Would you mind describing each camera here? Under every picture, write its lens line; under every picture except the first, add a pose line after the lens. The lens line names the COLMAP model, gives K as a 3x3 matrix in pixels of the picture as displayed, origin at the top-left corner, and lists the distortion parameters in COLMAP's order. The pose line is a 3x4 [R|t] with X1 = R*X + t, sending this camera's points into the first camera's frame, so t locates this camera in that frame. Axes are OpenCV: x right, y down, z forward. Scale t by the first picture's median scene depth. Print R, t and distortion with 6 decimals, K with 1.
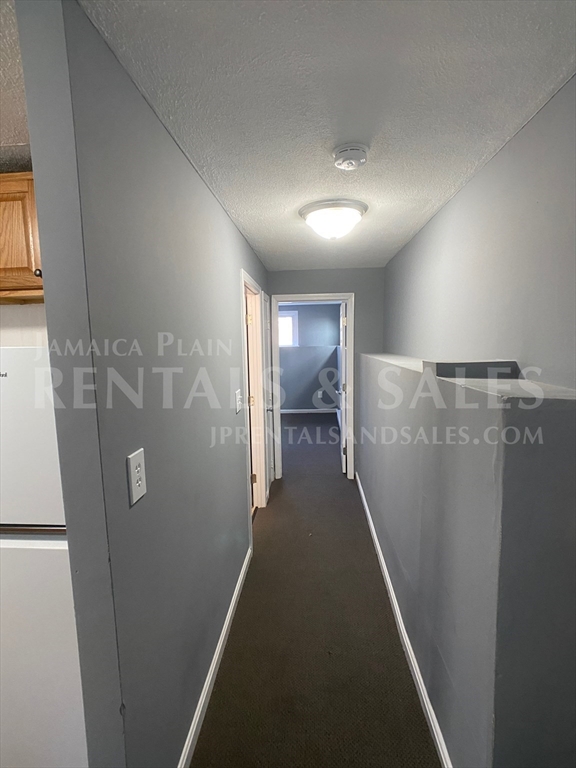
lens RADIAL K [[380.1, 0, 295.1], [0, 380.1, 379.4], [0, 0, 1]] dist [-0.013924, 0.005690]
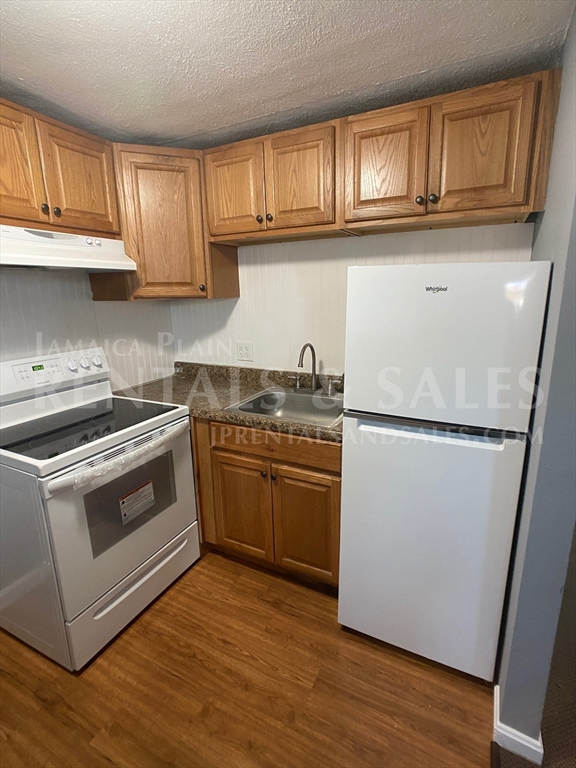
lens RADIAL K [[380.1, 0, 294.4], [0, 380.1, 378.1], [0, 0, 1]] dist [-0.013924, 0.005690]
pose [[0.923091, 0.073935, -0.377407, -0.266153], [-0.028878, 0.991901, 0.123685, 0.049677], [0.383496, -0.103273, 0.917750, -0.090343]]
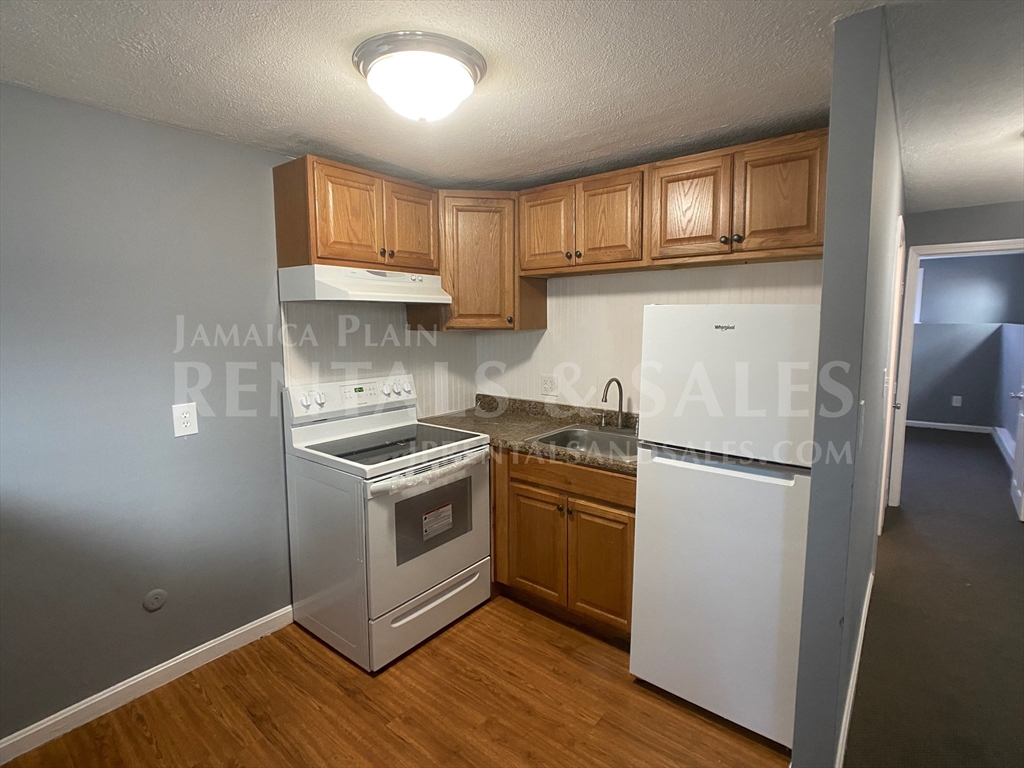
lens RADIAL K [[506.9, 0, 519.1], [0, 506.9, 372.0], [0, 0, 1]] dist [-0.013924, 0.005690]
pose [[0.823755, 0.059130, -0.563854, -0.149805], [-0.062339, 0.997963, 0.013581, 0.059308], [0.563508, 0.023963, 0.825763, -0.260277]]
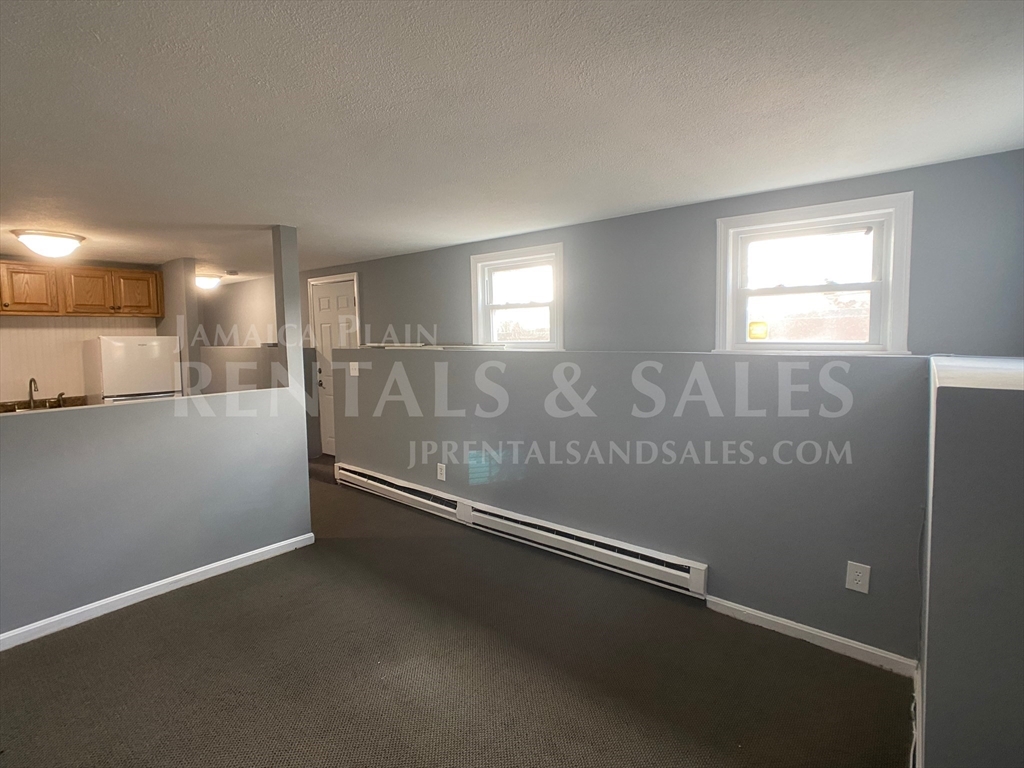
lens RADIAL K [[506.9, 0, 517.6], [0, 506.9, 376.9], [0, 0, 1]] dist [-0.013924, 0.005690]
pose [[0.574883, -0.066348, 0.815541, -0.889368], [0.102425, 0.994702, 0.008723, 0.200671], [-0.811800, 0.078517, 0.578633, -1.451584]]
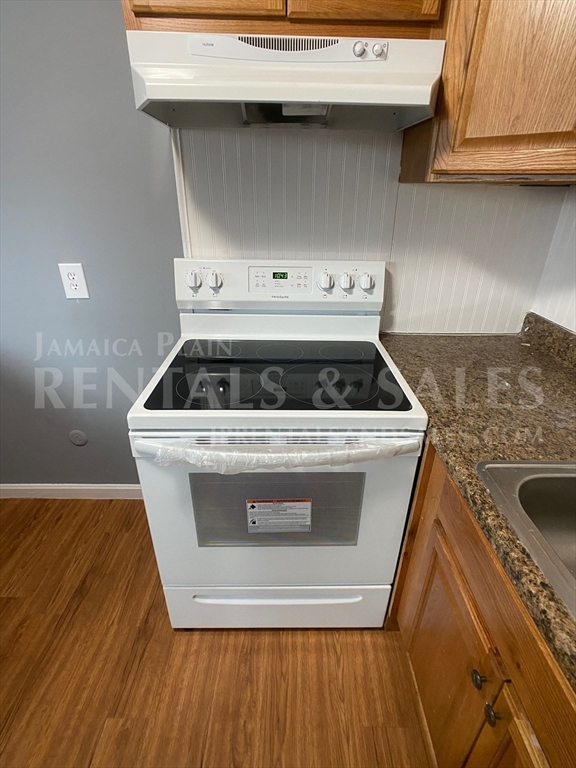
lens RADIAL K [[380.1, 0, 289.9], [0, 380.1, 381.6], [0, 0, 1]] dist [-0.013924, 0.005690]
pose [[0.070551, 0.451568, -0.889443, -0.410170], [-0.124248, 0.888699, 0.441335, 0.031527], [0.989740, 0.079374, 0.118805, 0.267595]]
